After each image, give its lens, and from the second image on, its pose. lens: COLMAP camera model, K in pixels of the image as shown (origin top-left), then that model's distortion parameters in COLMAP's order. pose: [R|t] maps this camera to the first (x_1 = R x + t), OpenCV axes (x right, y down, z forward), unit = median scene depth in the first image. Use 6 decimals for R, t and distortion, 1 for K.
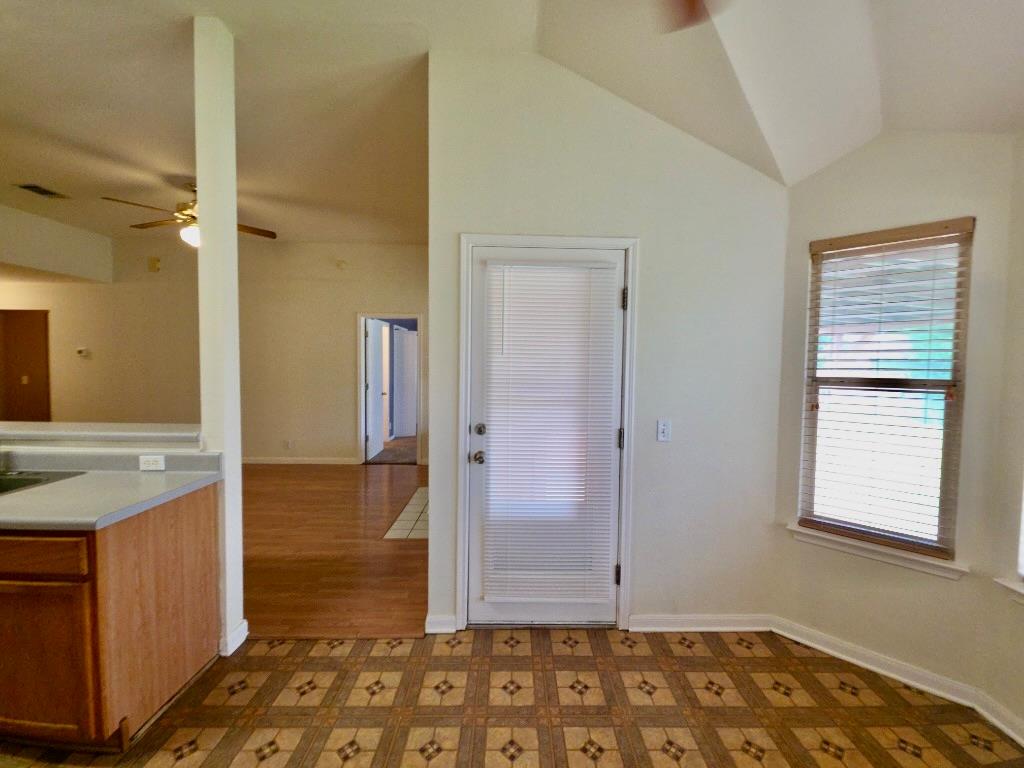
lens RADIAL K [[420.0, 0, 516.3], [0, 420.0, 380.0], [0, 0, 1]] dist [0.004126, -0.006036]
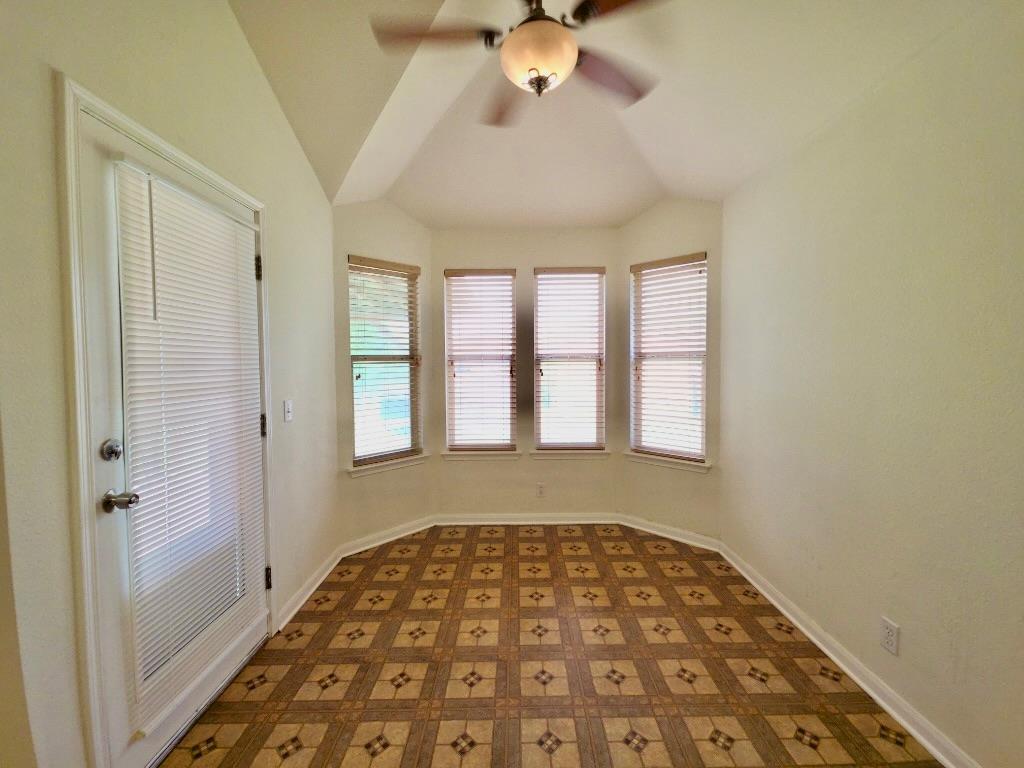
lens RADIAL K [[420.0, 0, 515.0], [0, 420.0, 380.6], [0, 0, 1]] dist [0.004126, -0.006036]
pose [[0.007243, -0.060816, 0.998123, -0.719976], [0.057902, 0.996500, 0.060297, 0.025133], [-0.998296, 0.057357, 0.010739, 0.513500]]
